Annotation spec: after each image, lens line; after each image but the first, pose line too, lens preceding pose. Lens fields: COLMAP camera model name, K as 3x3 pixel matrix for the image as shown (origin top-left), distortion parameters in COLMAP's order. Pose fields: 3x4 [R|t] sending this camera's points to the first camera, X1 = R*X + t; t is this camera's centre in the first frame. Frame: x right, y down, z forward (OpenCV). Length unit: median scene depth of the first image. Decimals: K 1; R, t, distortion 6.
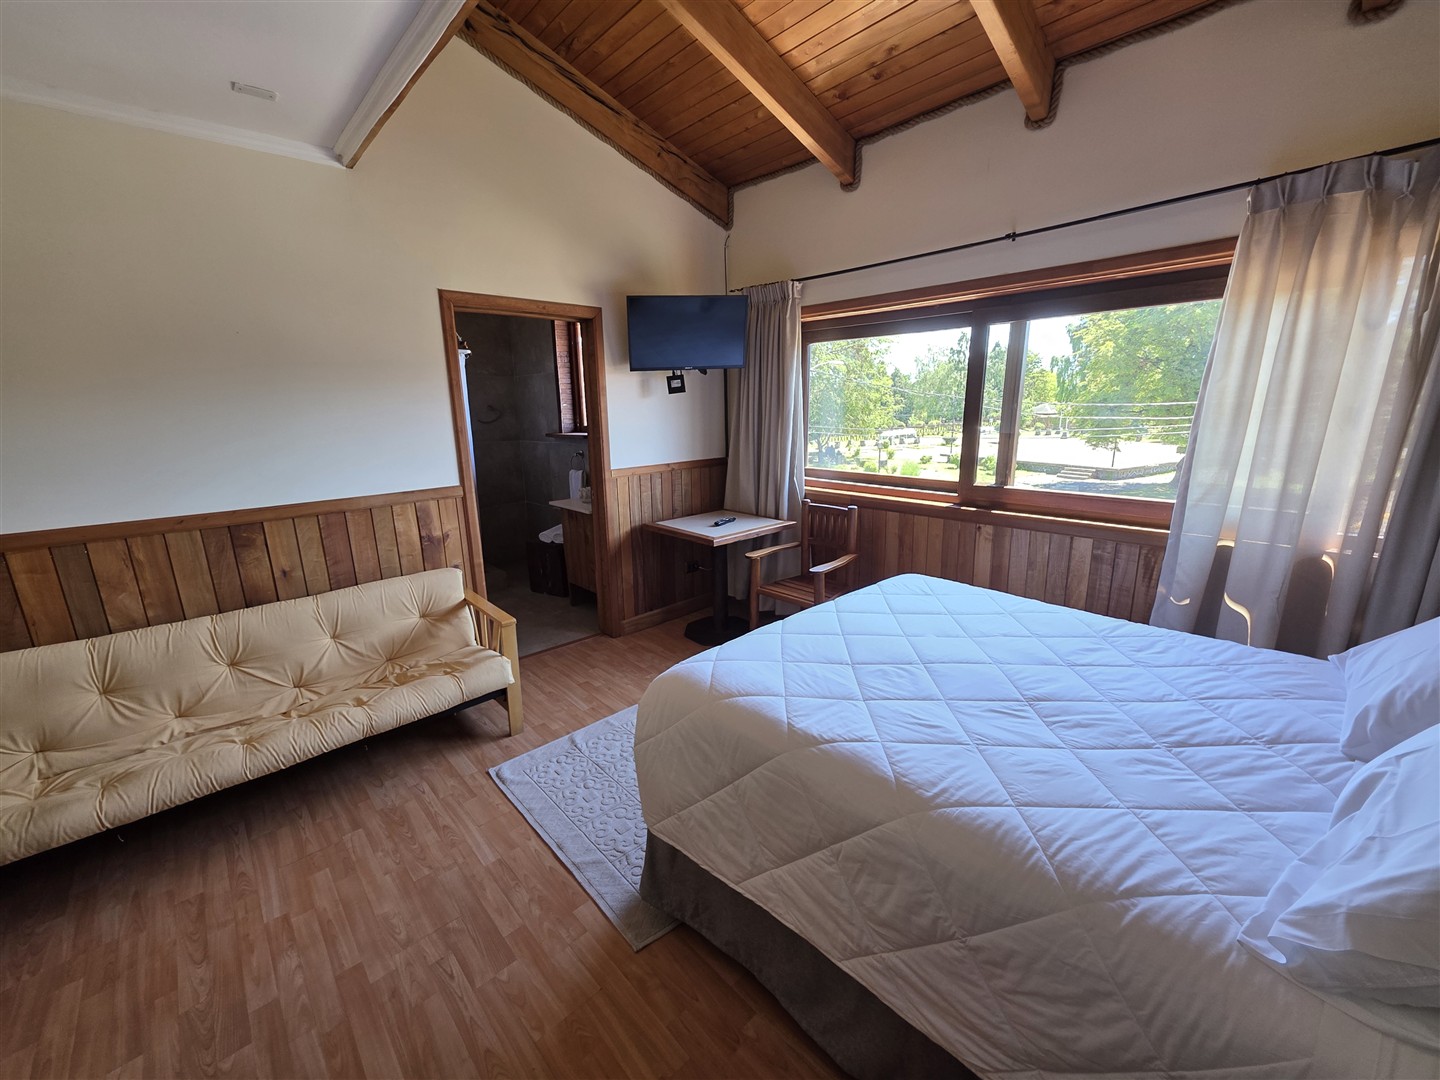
lens RADIAL K [[579.1, 0, 720.0], [0, 579.1, 540.0], [0, 0, 1]] dist [-0.000295, -0.000005]
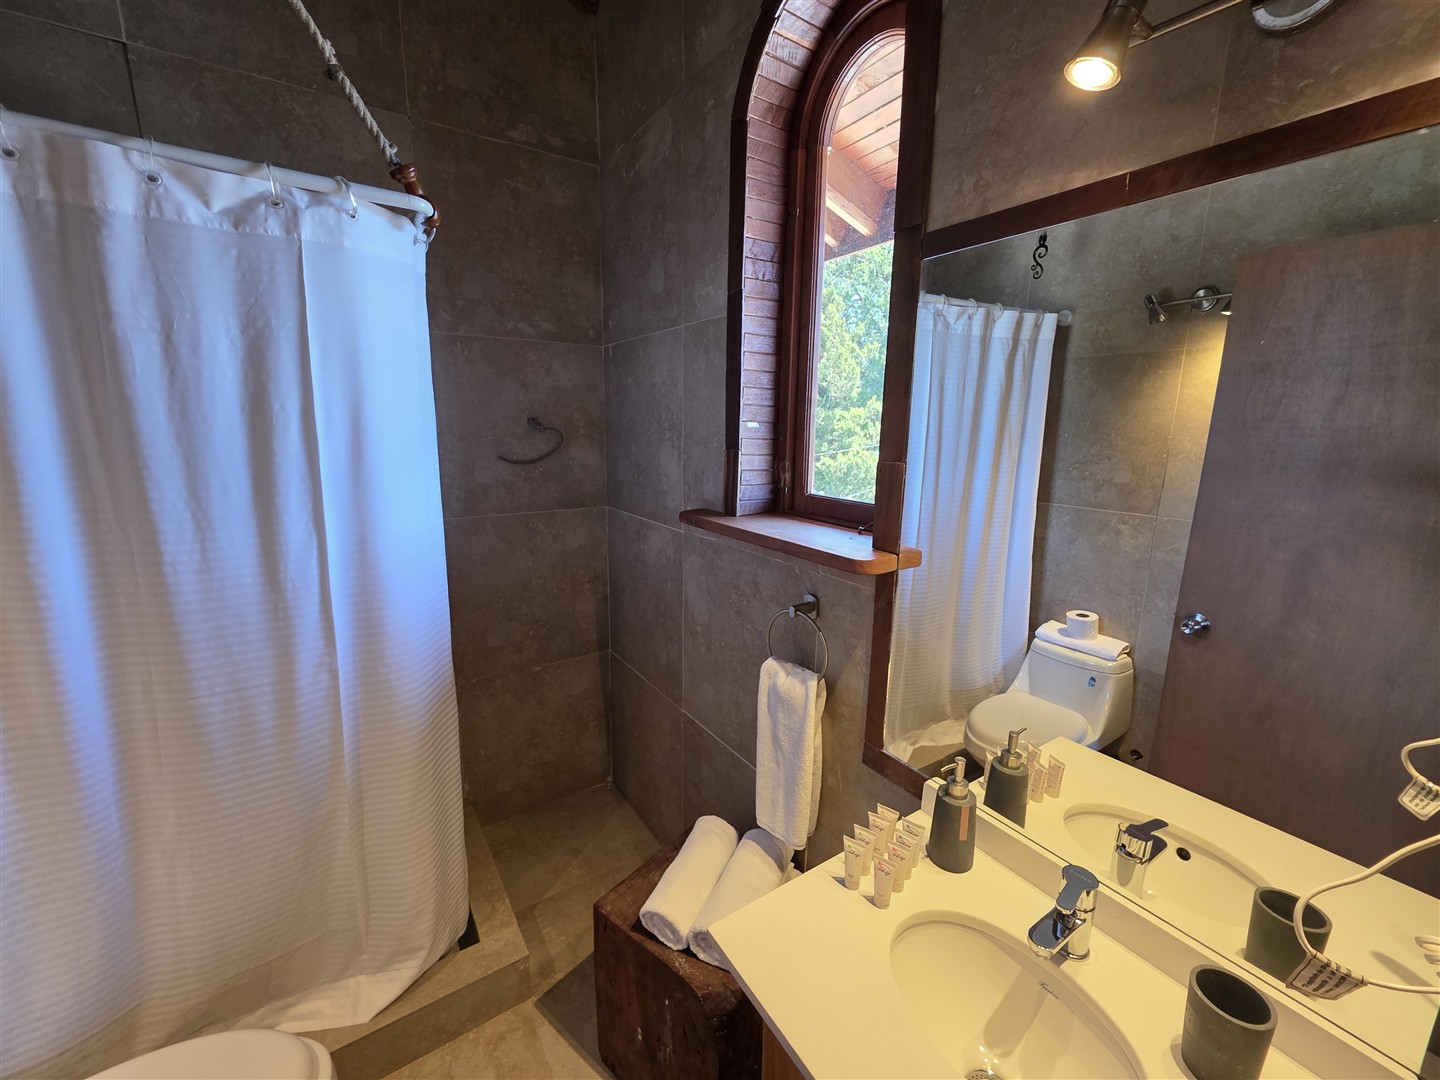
lens RADIAL K [[579.1, 0, 720.0], [0, 579.1, 540.0], [0, 0, 1]] dist [-0.000295, -0.000005]
pose [[0.986504, 0.064718, -0.150407, -0.232109], [-0.069085, 0.997322, -0.023989, -0.162579], [0.148452, 0.034057, 0.988333, 0.694187]]
